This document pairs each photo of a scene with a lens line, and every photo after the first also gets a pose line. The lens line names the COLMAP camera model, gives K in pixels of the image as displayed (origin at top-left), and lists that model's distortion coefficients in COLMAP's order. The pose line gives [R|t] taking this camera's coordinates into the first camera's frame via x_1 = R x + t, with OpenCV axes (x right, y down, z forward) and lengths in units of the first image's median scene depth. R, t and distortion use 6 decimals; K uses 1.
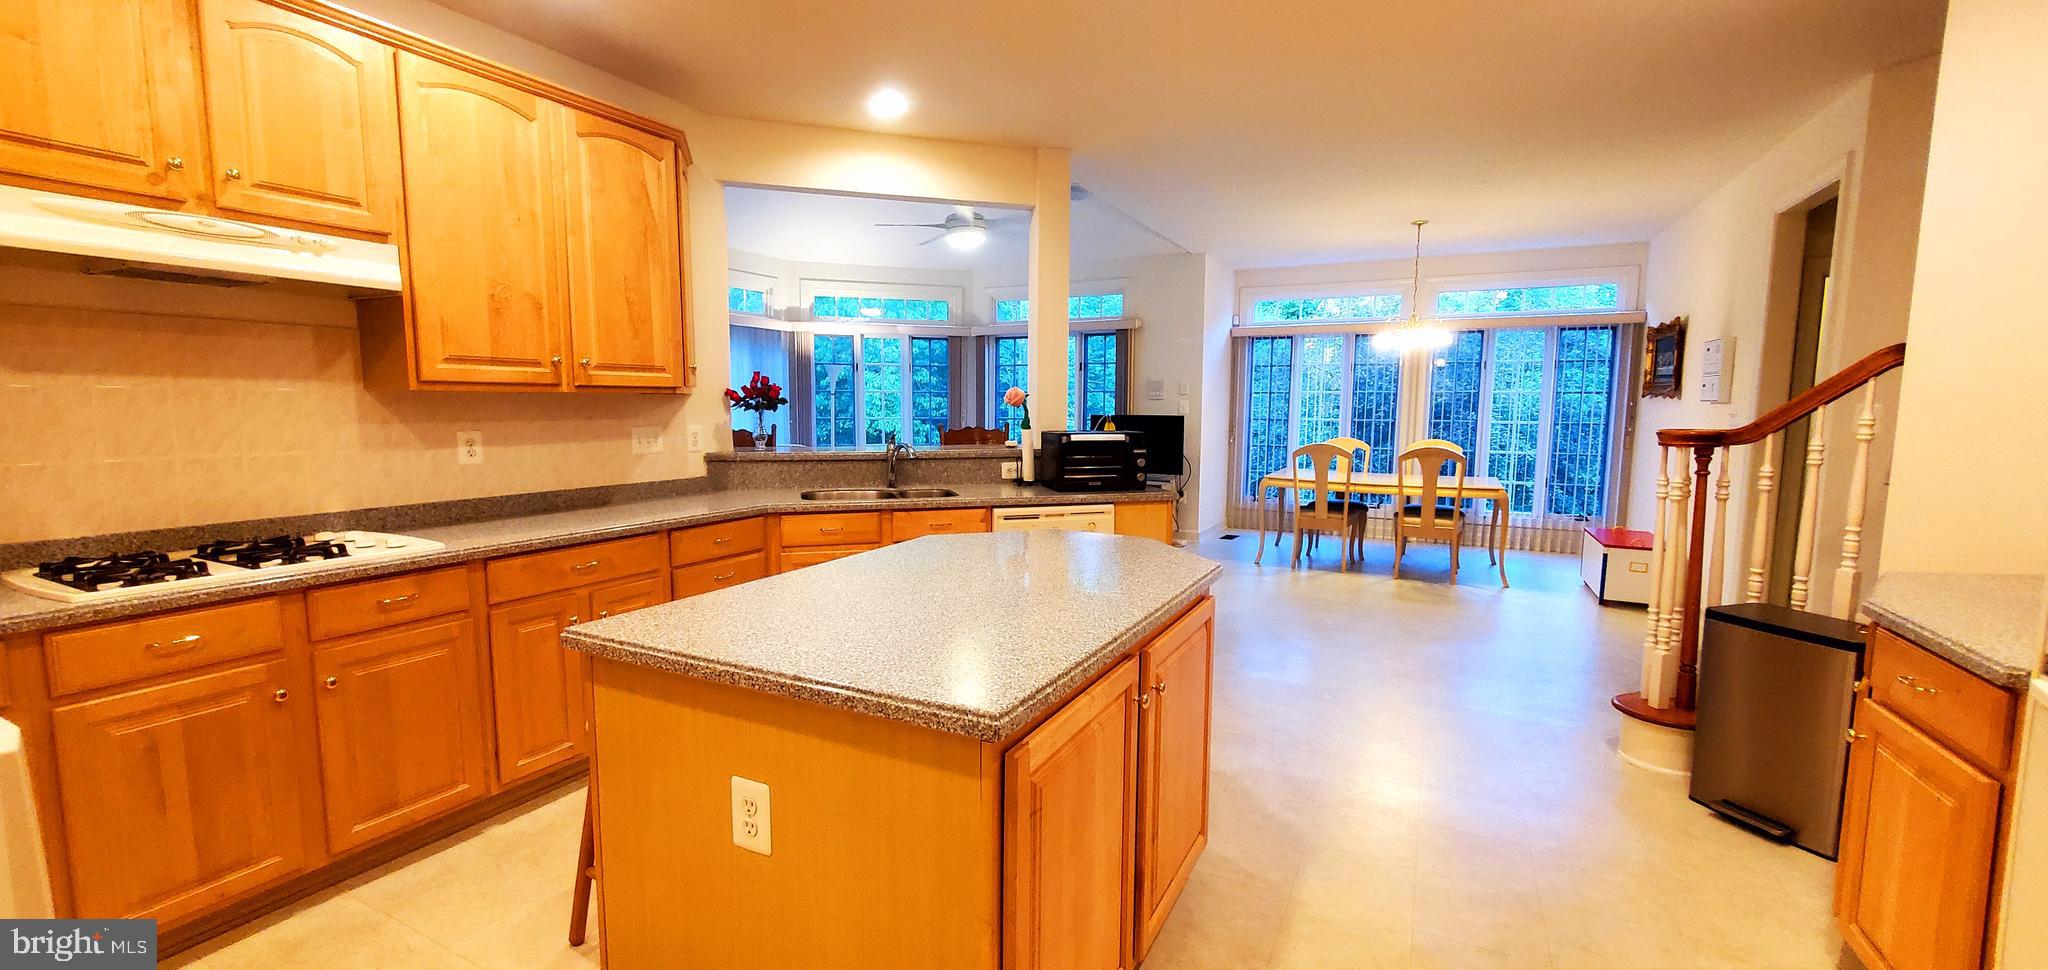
lens RADIAL K [[818.3, 0, 1011.1], [0, 818.3, 488.3], [0, 0, 1]] dist [0.007155, -0.001024]
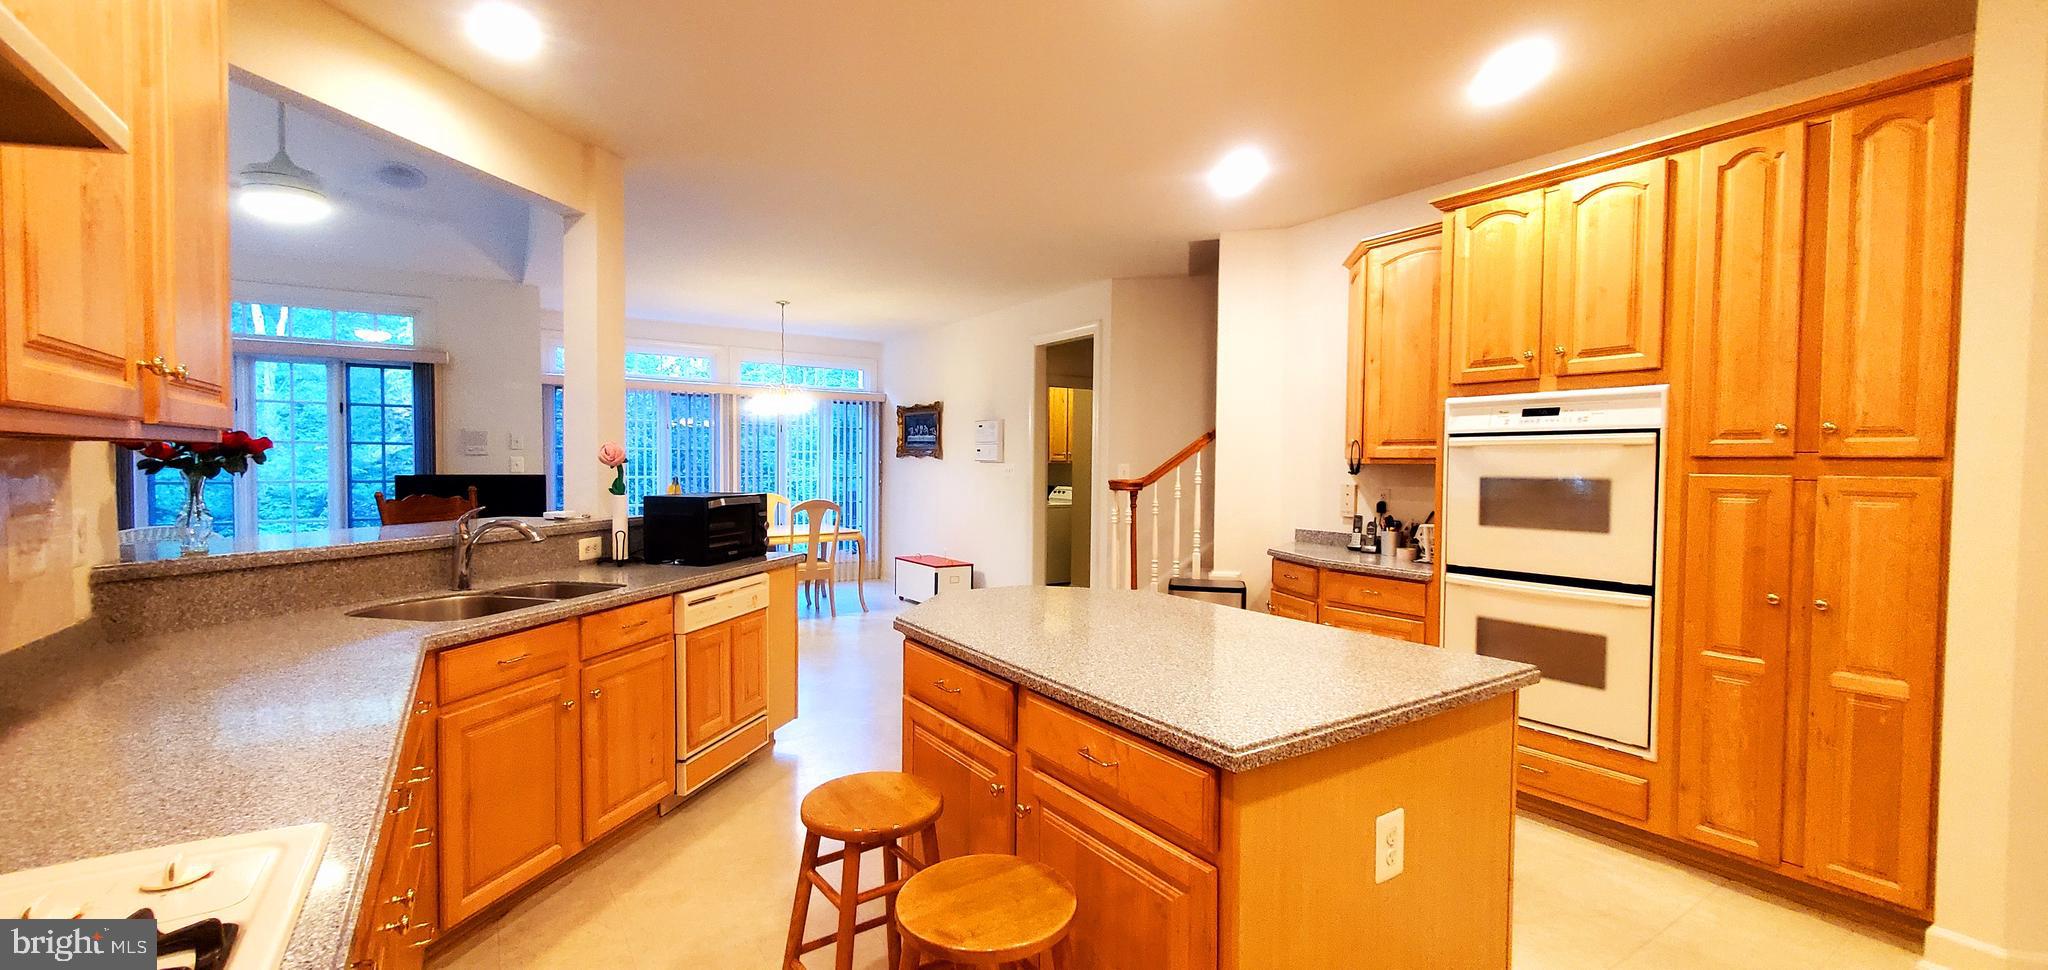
lens RADIAL K [[818.3, 0, 1020.6], [0, 818.3, 487.9], [0, 0, 1]] dist [0.007155, -0.001024]
pose [[0.477654, -0.025860, 0.878167, -0.533419], [0.085038, 0.996234, -0.016917, -0.034617], [-0.874423, 0.082758, 0.478055, 0.310097]]
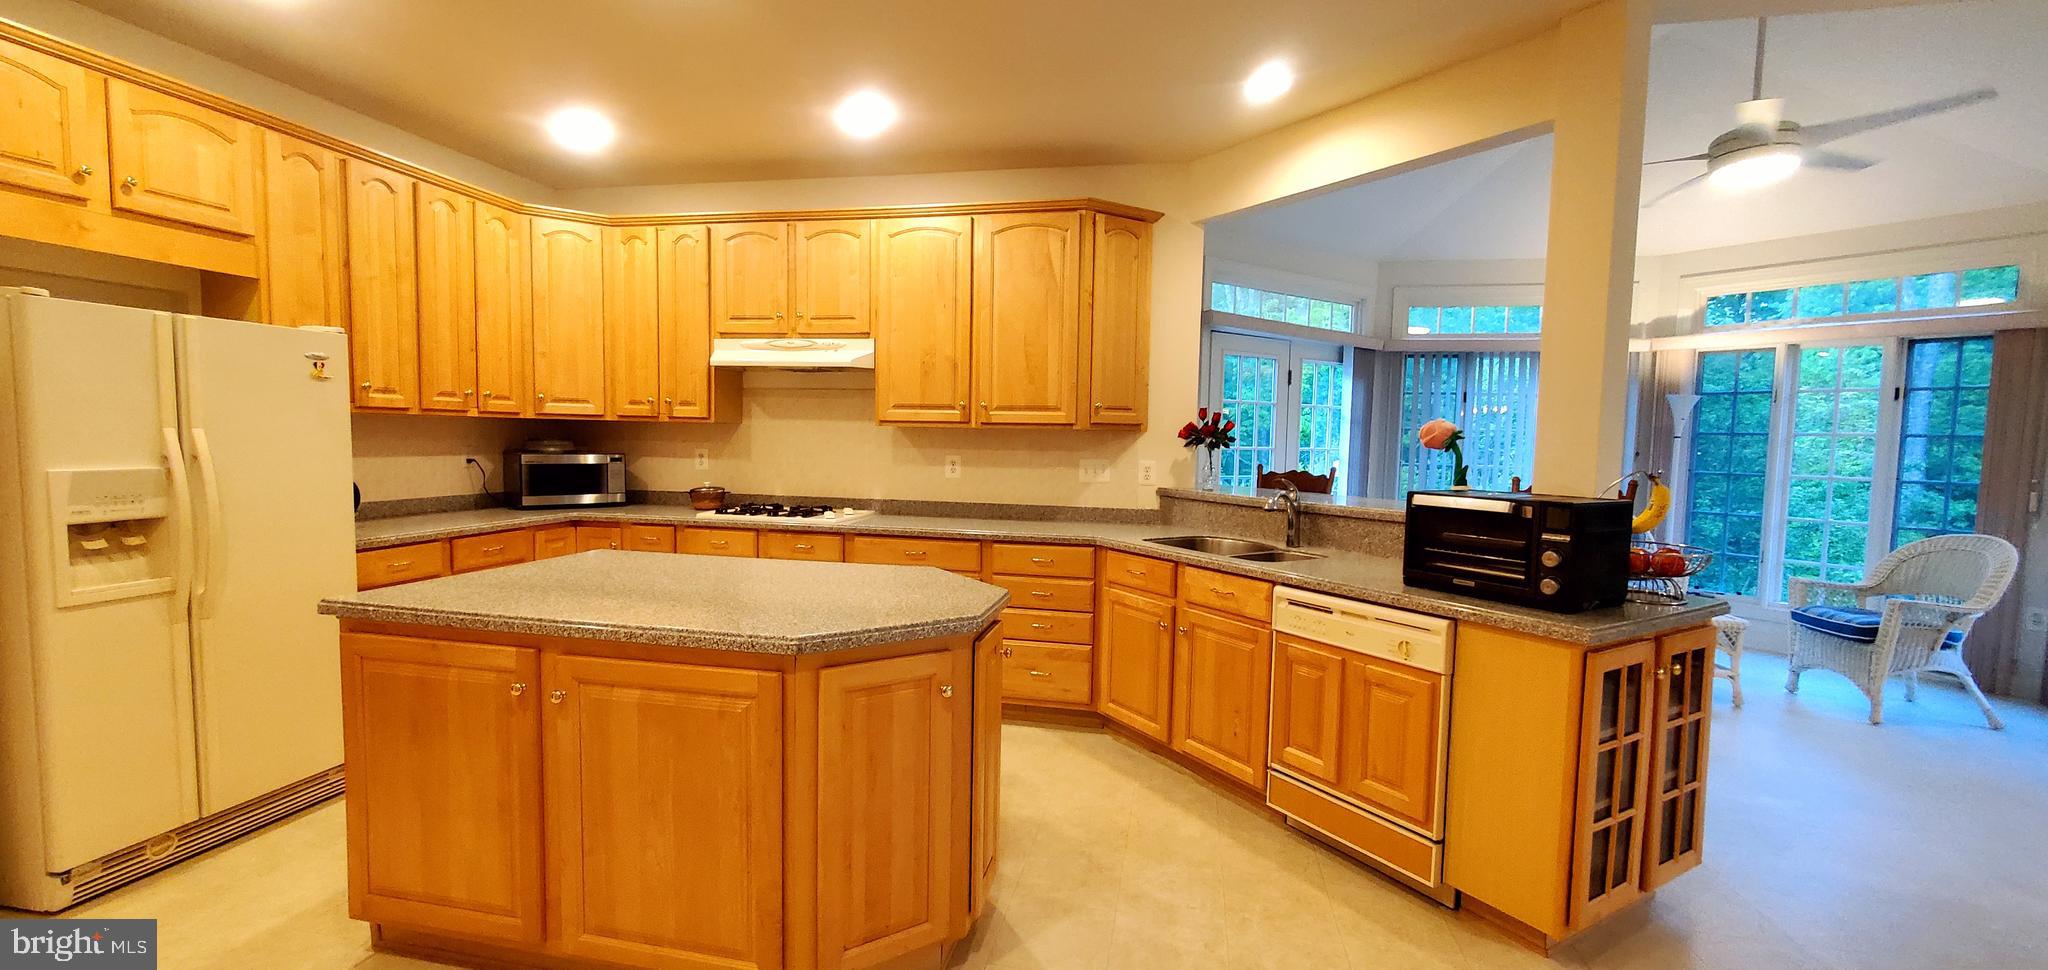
lens RADIAL K [[818.3, 0, 1014.5], [0, 818.3, 489.7], [0, 0, 1]] dist [0.007155, -0.001024]
pose [[0.258997, 0.063727, -0.963774, 0.583298], [-0.118956, 0.992329, 0.033648, -0.053425], [0.958525, 0.105932, 0.264591, 0.550696]]
